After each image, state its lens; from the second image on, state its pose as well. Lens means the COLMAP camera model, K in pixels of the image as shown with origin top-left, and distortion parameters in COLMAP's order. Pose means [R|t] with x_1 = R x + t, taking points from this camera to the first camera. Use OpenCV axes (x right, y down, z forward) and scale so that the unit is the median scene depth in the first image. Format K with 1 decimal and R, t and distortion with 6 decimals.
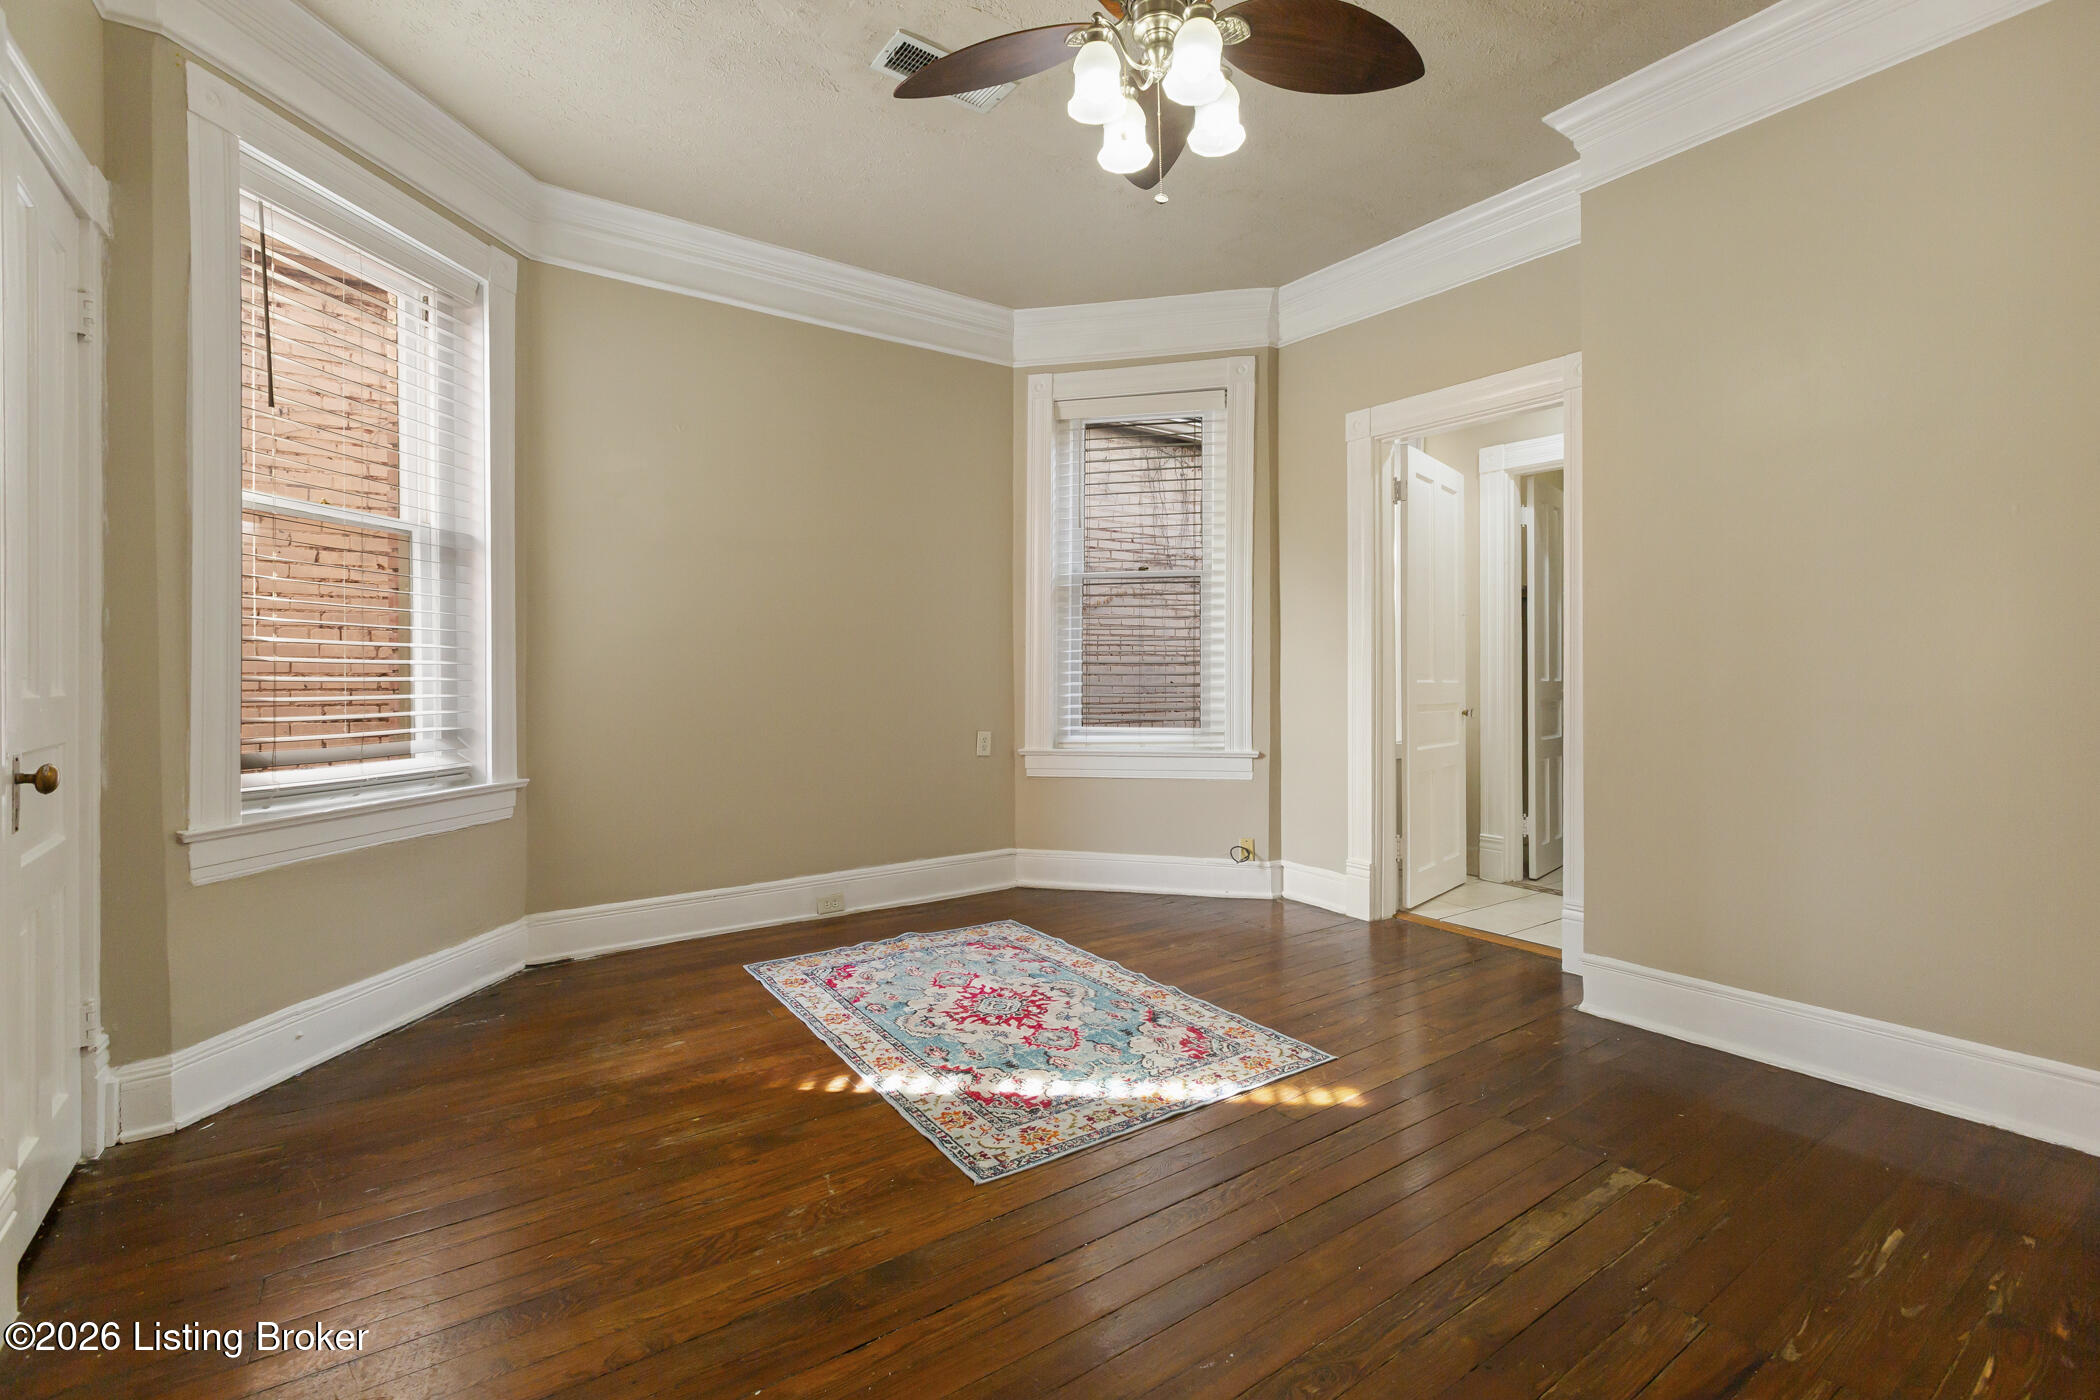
lens RADIAL K [[940.1, 0, 1055.4], [0, 940.1, 687.1], [0, 0, 1]] dist [0.007575, -0.001341]
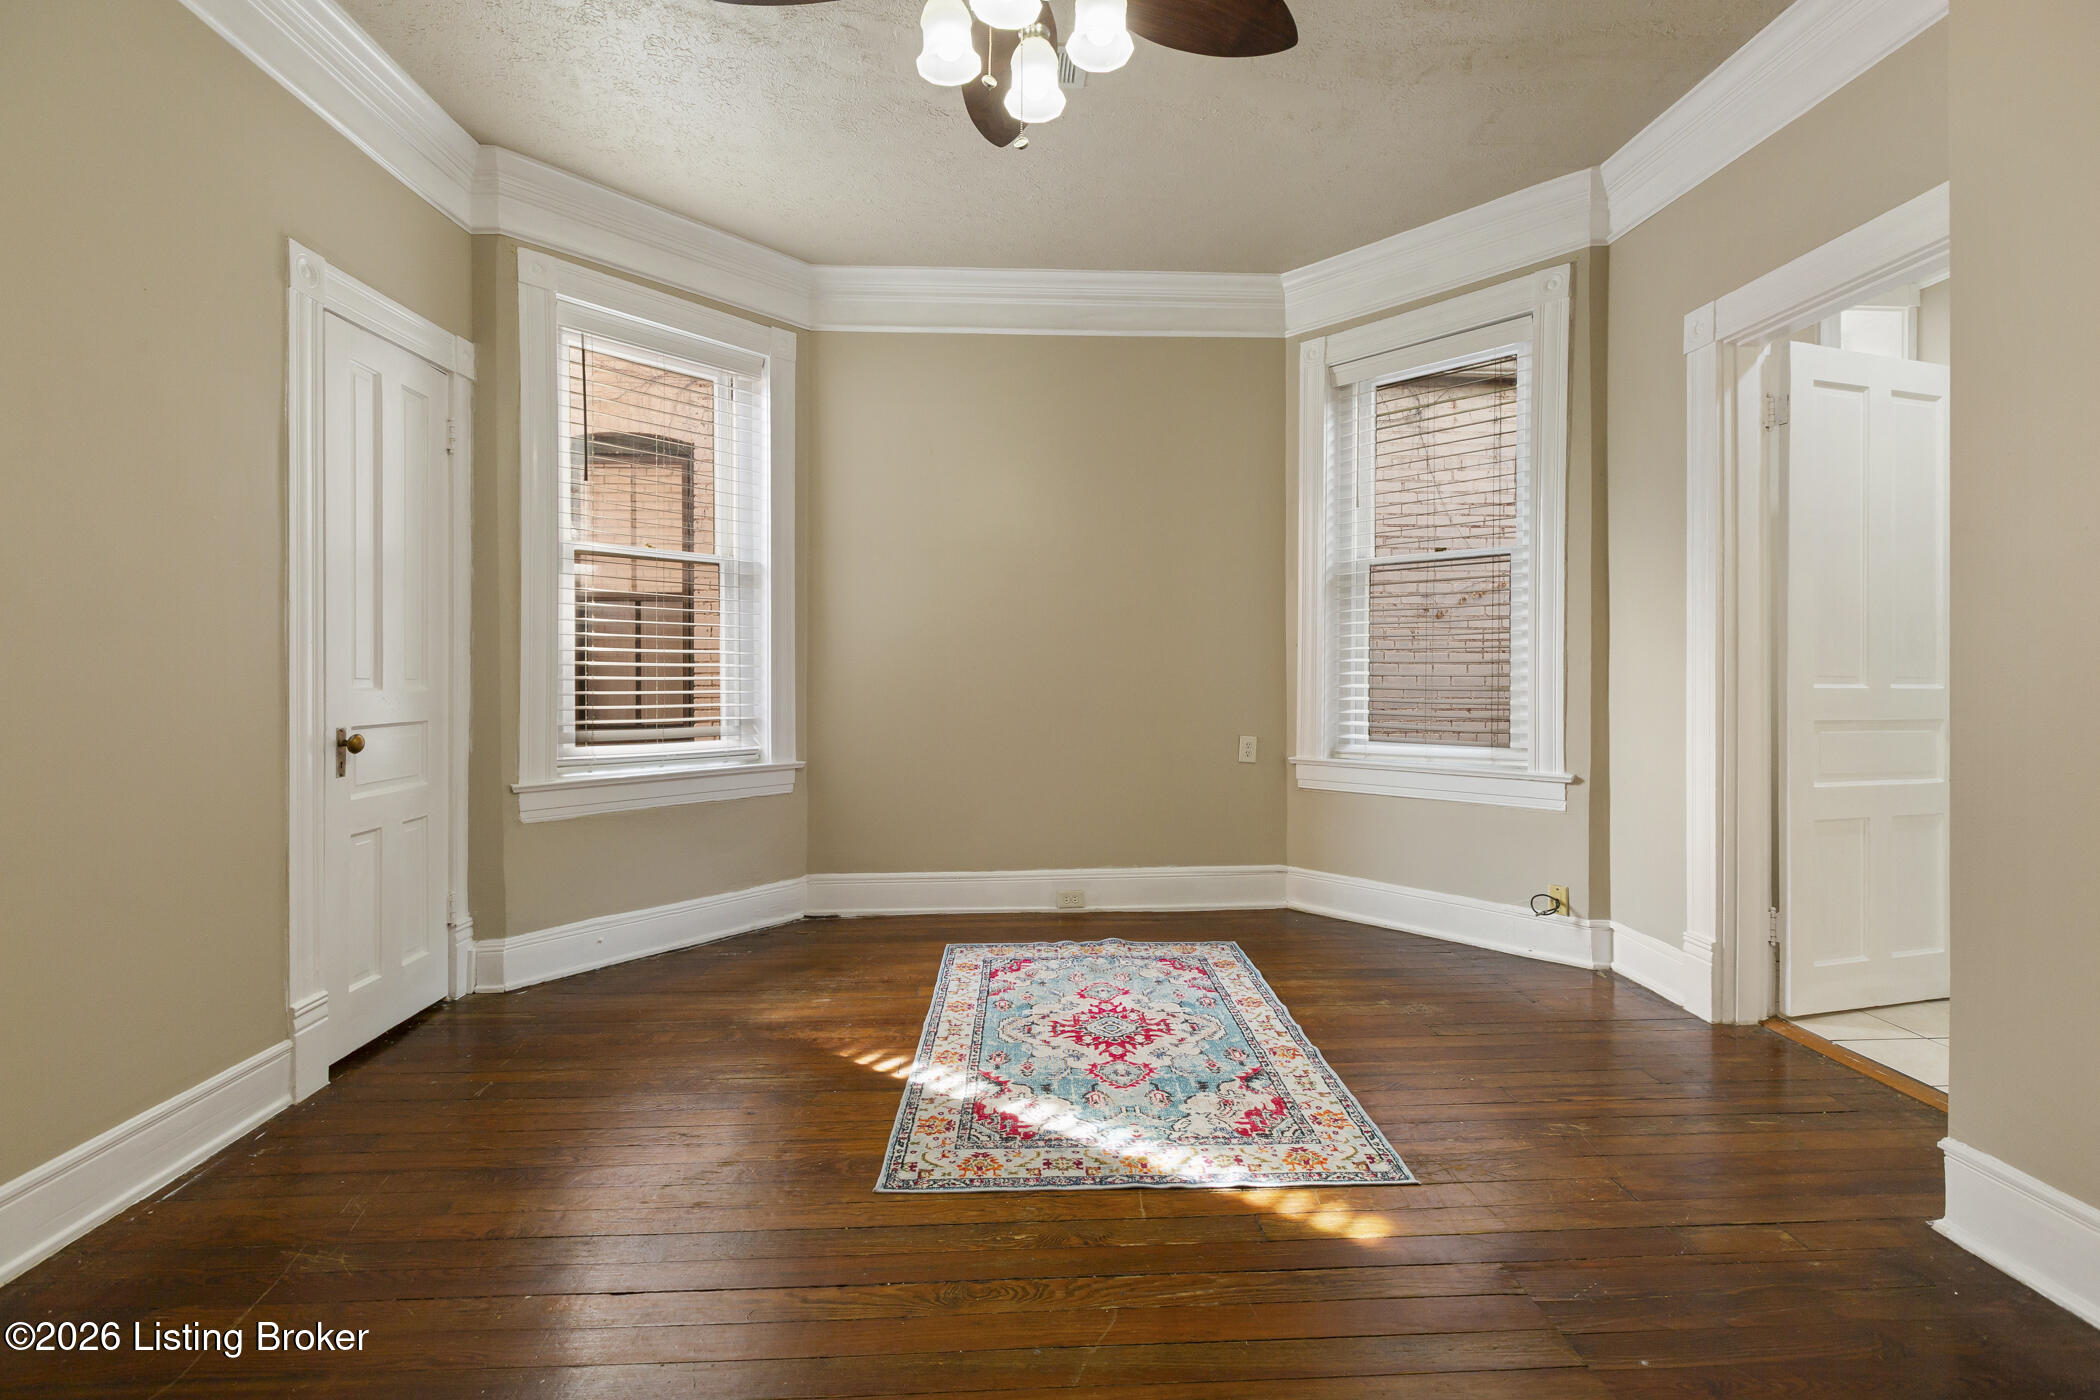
lens RADIAL K [[940.1, 0, 1053.5], [0, 940.1, 683.9], [0, 0, 1]] dist [0.007575, -0.001341]
pose [[0.841522, 0.006377, -0.540185, 0.371649], [-0.007076, 0.999975, 0.000781, -0.005186], [0.540176, 0.003165, 0.841546, 0.162399]]
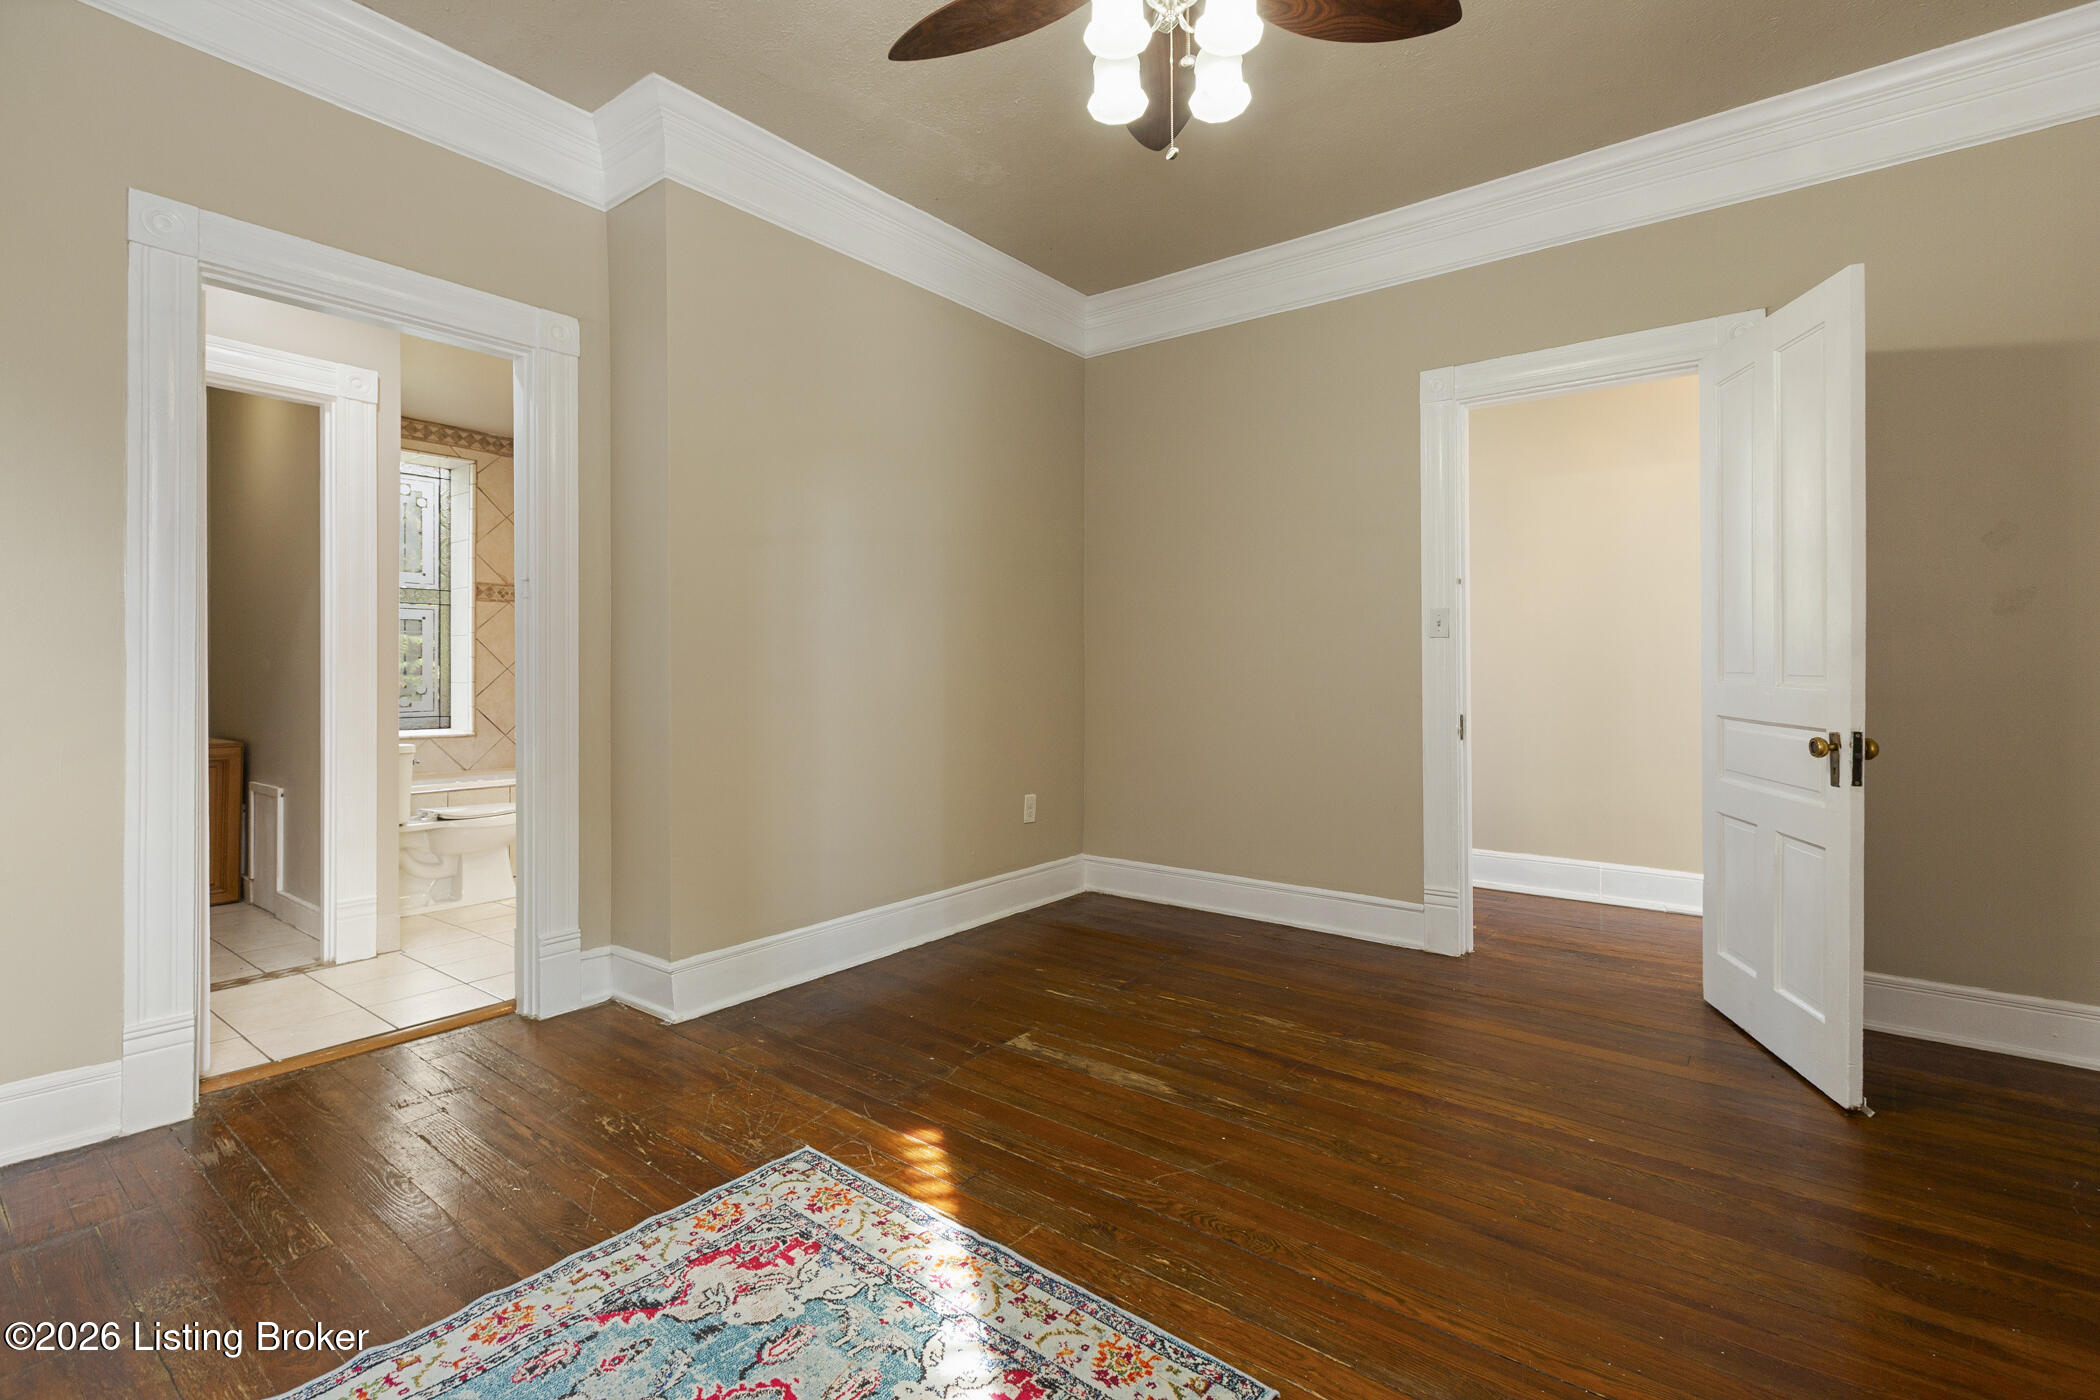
lens RADIAL K [[940.1, 0, 1052.3], [0, 940.1, 667.6], [0, 0, 1]] dist [0.007575, -0.001341]
pose [[-0.286891, 0.007194, 0.957936, -0.436950], [0.017996, 0.999836, -0.002119, -0.009820], [-0.957794, 0.016631, -0.286973, 0.829264]]
